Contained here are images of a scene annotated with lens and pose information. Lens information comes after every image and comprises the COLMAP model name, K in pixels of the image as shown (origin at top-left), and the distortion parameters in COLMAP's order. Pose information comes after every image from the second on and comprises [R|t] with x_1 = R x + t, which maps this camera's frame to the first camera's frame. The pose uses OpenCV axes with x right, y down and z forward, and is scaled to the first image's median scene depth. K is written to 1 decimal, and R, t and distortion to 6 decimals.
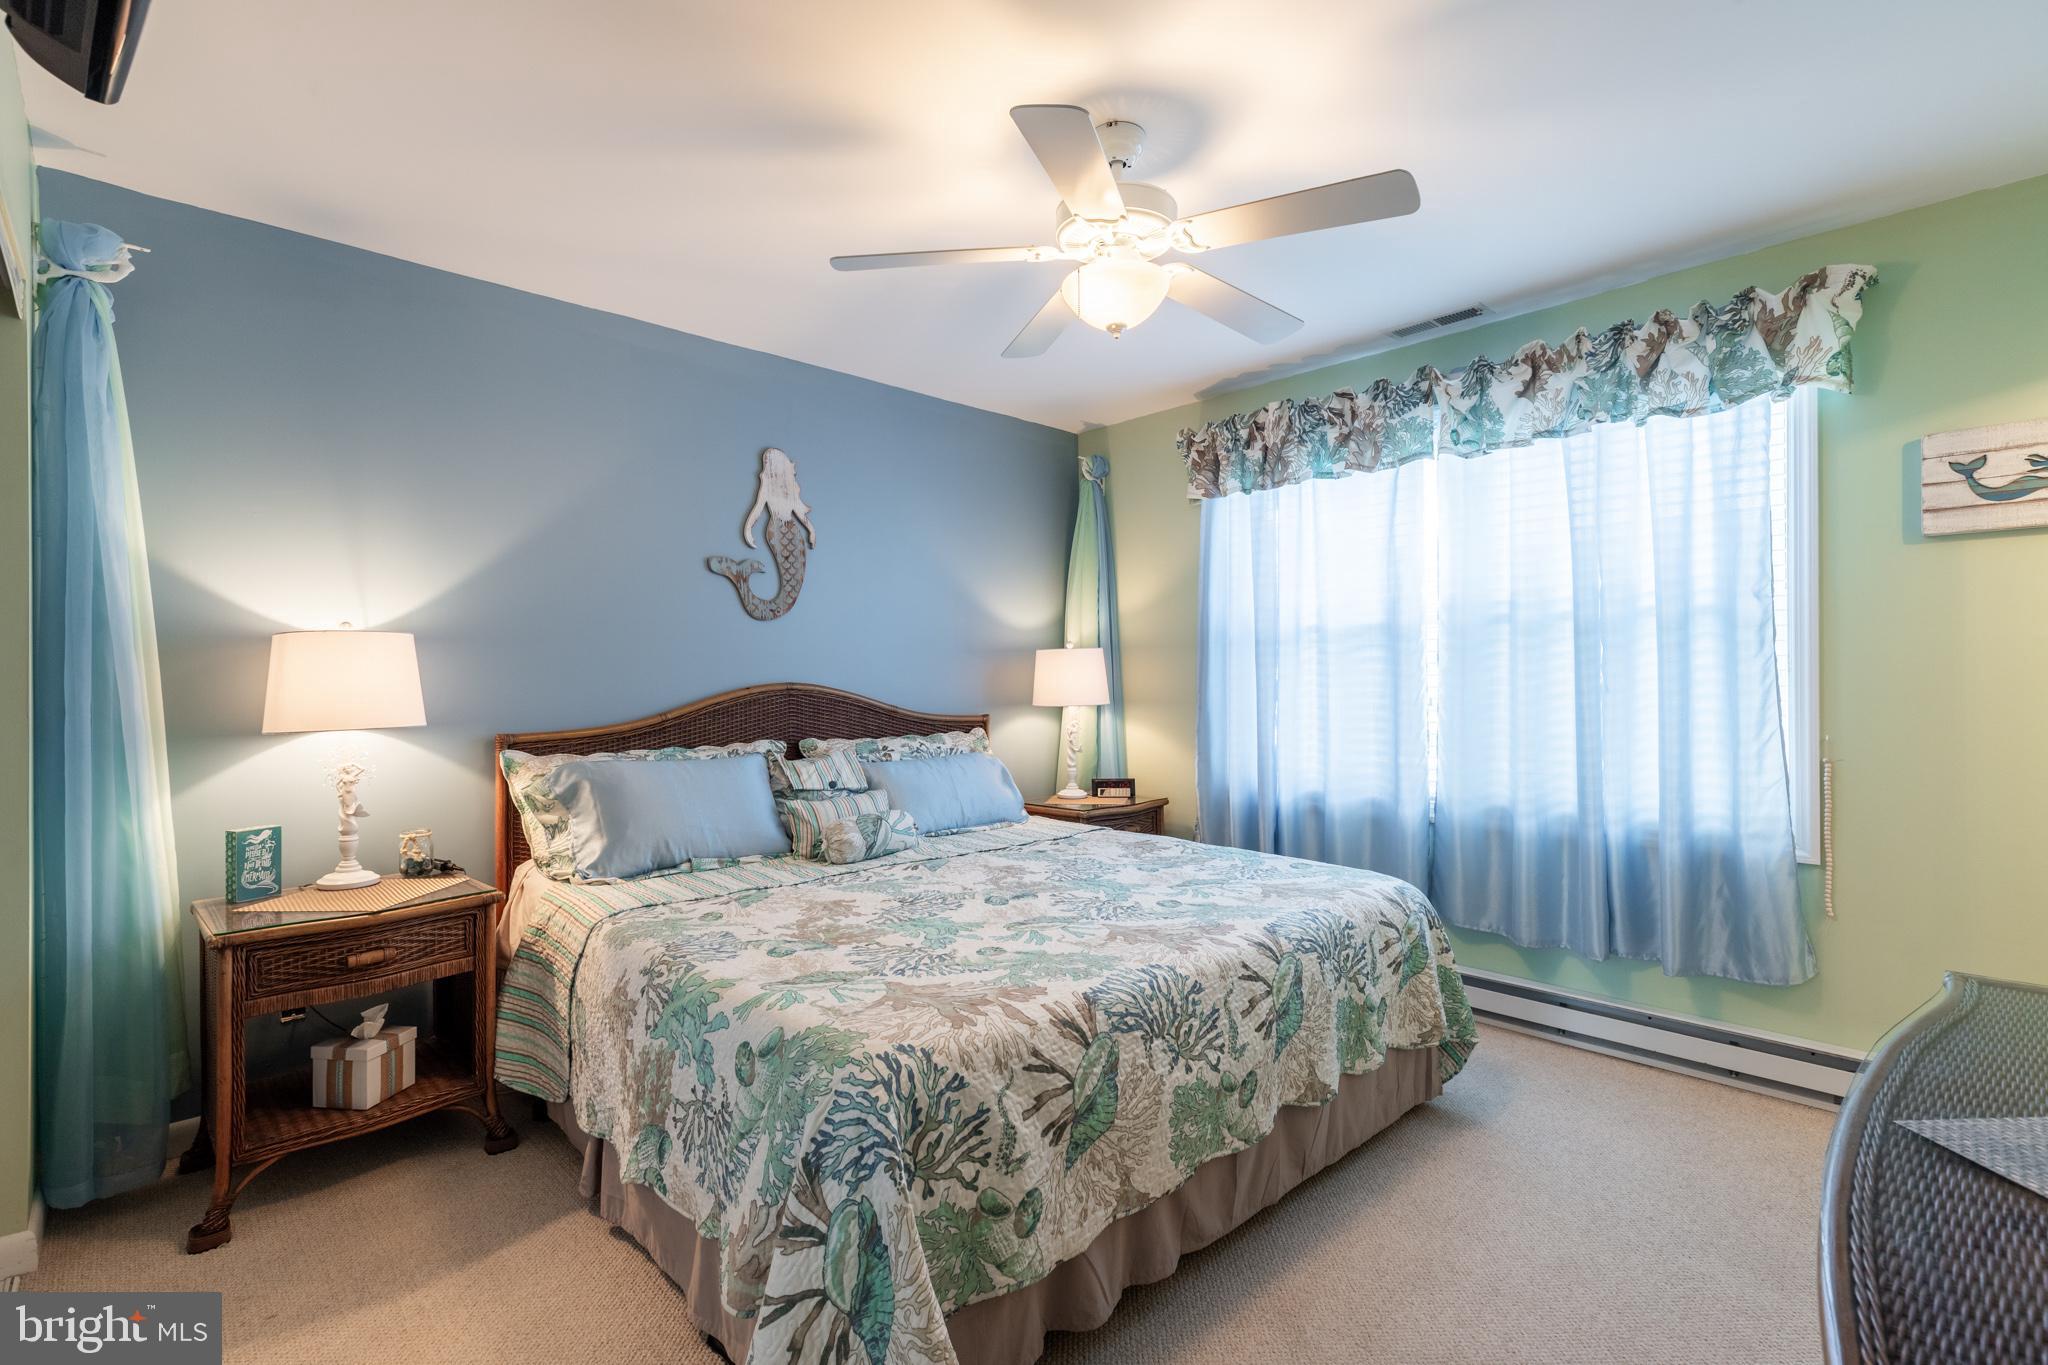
lens RADIAL K [[929.2, 0, 1017.5], [0, 929.2, 678.2], [0, 0, 1]] dist [0.000270, 0.002964]
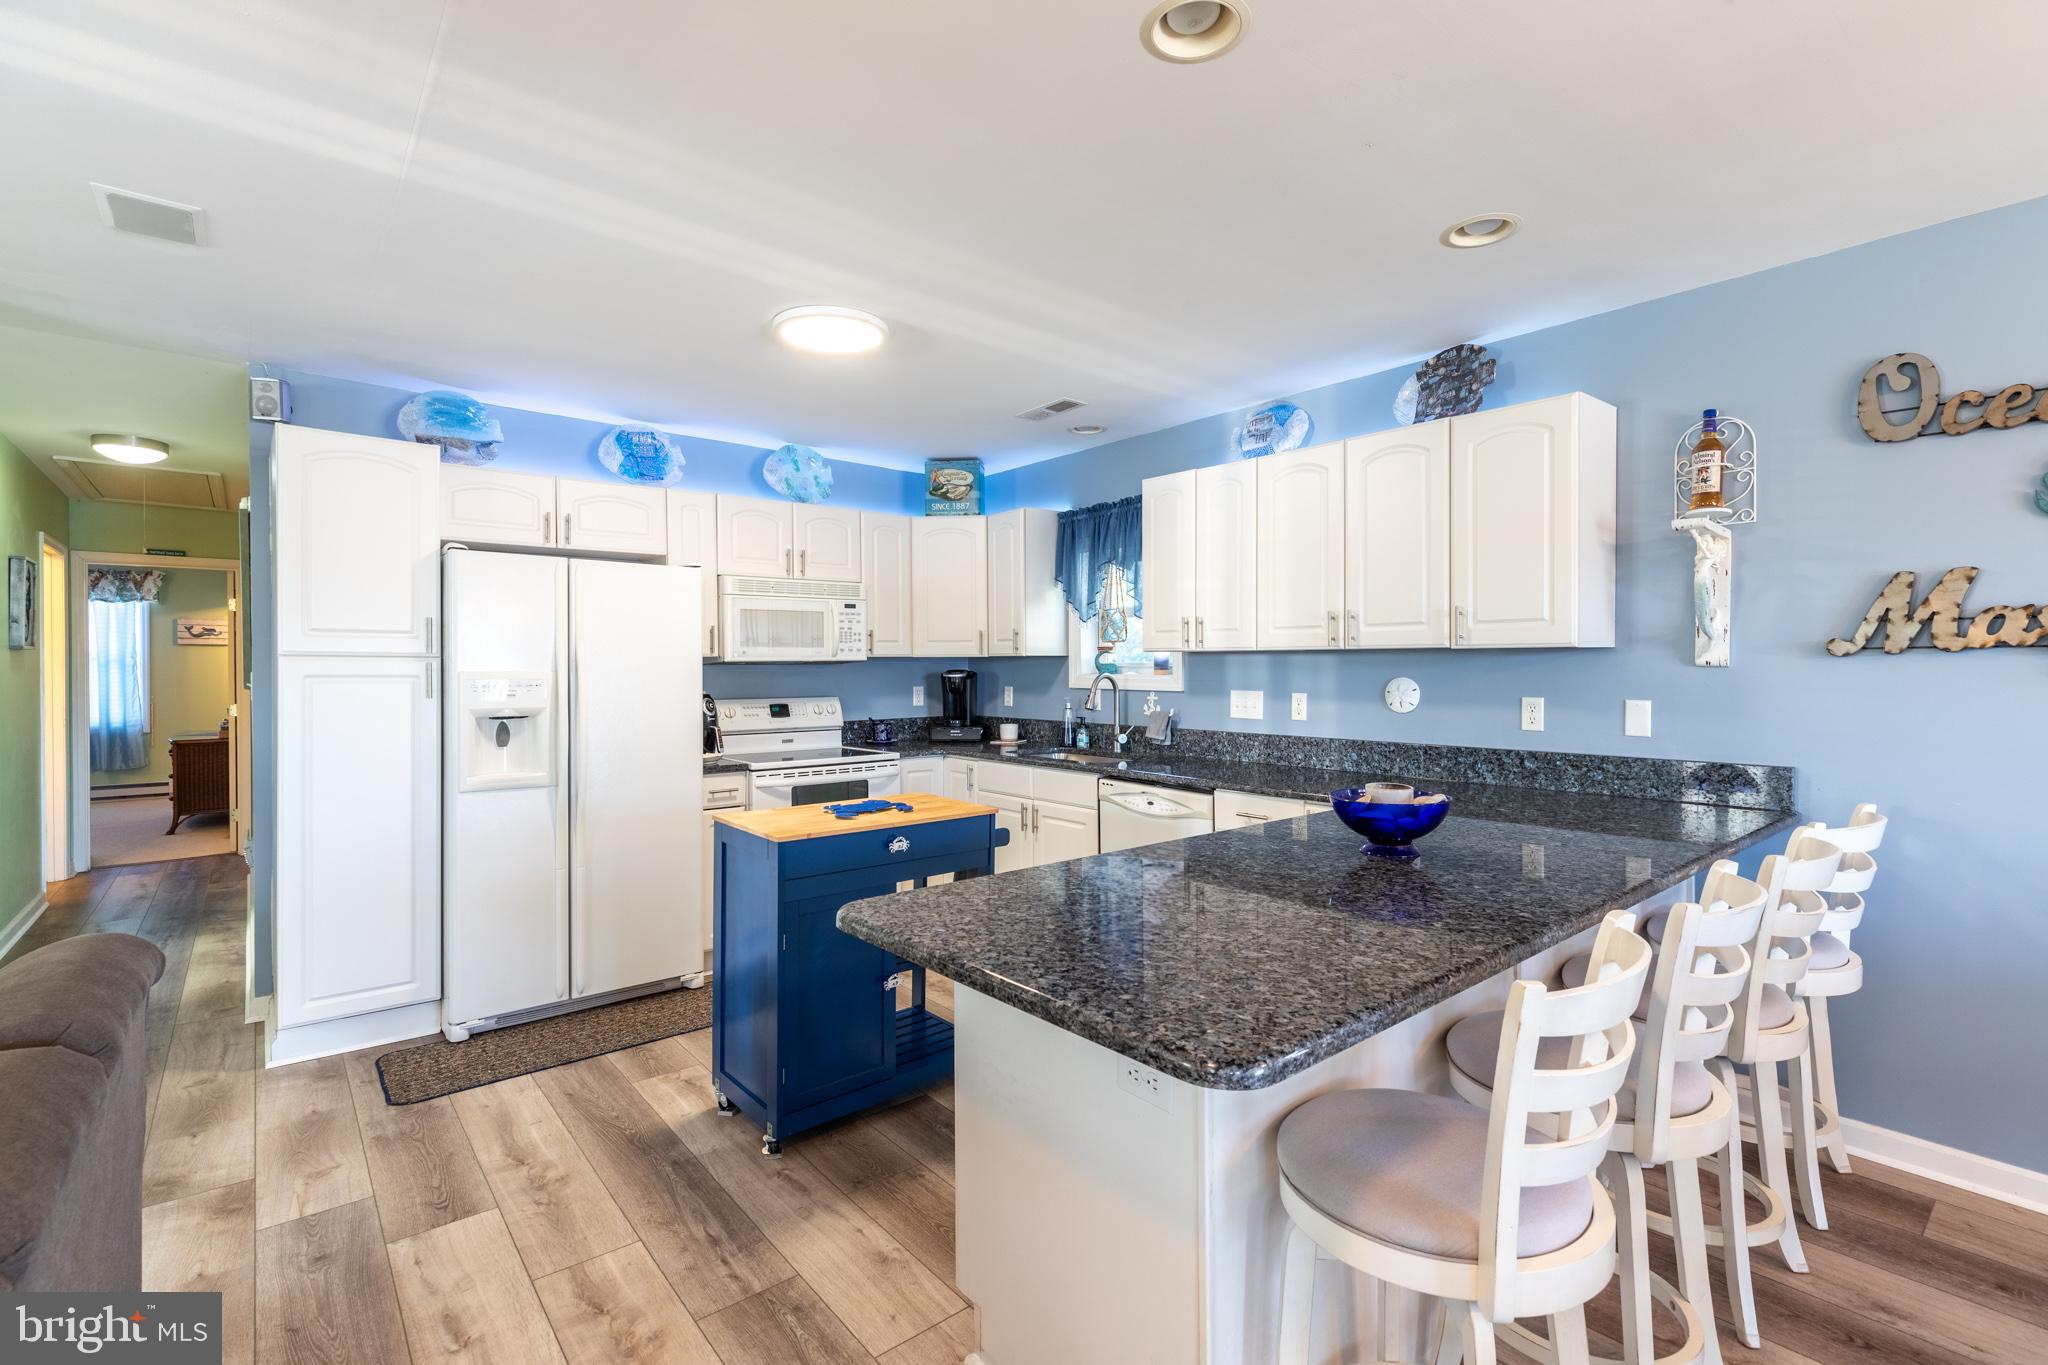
lens RADIAL K [[929.2, 0, 1035.1], [0, 929.2, 671.5], [0, 0, 1]] dist [0.000270, 0.002964]
pose [[0.132432, -0.002933, 0.991188, -2.169934], [-0.007711, 0.999962, 0.003989, -0.073149], [-0.991162, -0.008171, 0.132404, -2.756914]]
